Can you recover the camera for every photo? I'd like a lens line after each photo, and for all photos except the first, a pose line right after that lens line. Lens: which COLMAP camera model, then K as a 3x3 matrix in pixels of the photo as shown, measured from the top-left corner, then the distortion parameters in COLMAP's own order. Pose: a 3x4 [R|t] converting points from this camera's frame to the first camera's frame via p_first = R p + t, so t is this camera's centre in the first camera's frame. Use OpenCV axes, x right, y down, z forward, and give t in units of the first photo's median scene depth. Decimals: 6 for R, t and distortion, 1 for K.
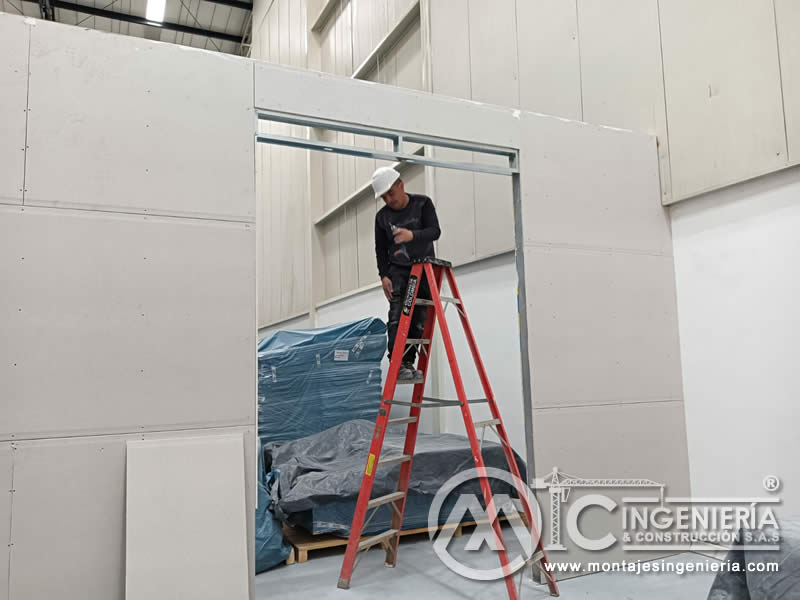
lens RADIAL K [[631.4, 0, 400.0], [0, 631.4, 300.0], [0, 0, 1]] dist [0.085428, -0.157992]
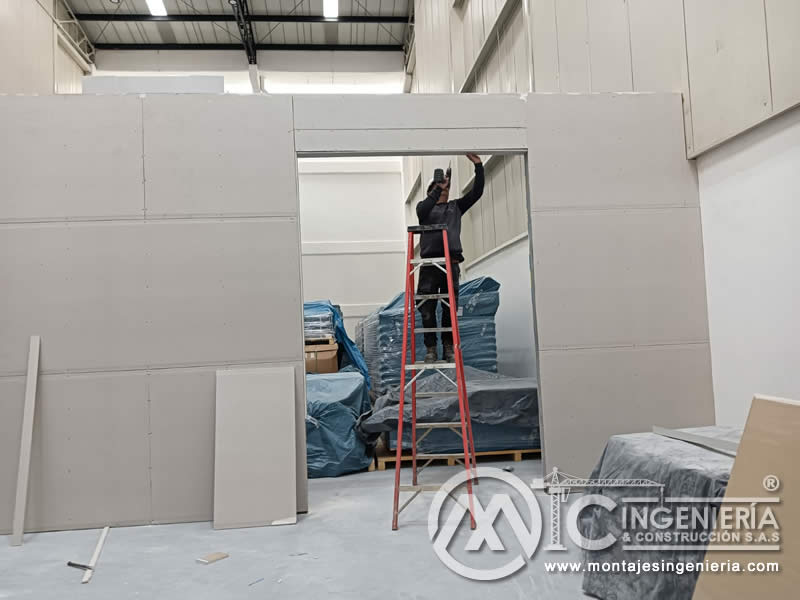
lens RADIAL K [[631.4, 0, 400.0], [0, 631.4, 300.0], [0, 0, 1]] dist [0.085428, -0.157992]
pose [[0.942712, -0.036160, -0.331643, 0.304122], [0.057443, 0.996855, 0.054595, -0.001183], [0.328625, -0.070518, 0.941824, -0.164808]]
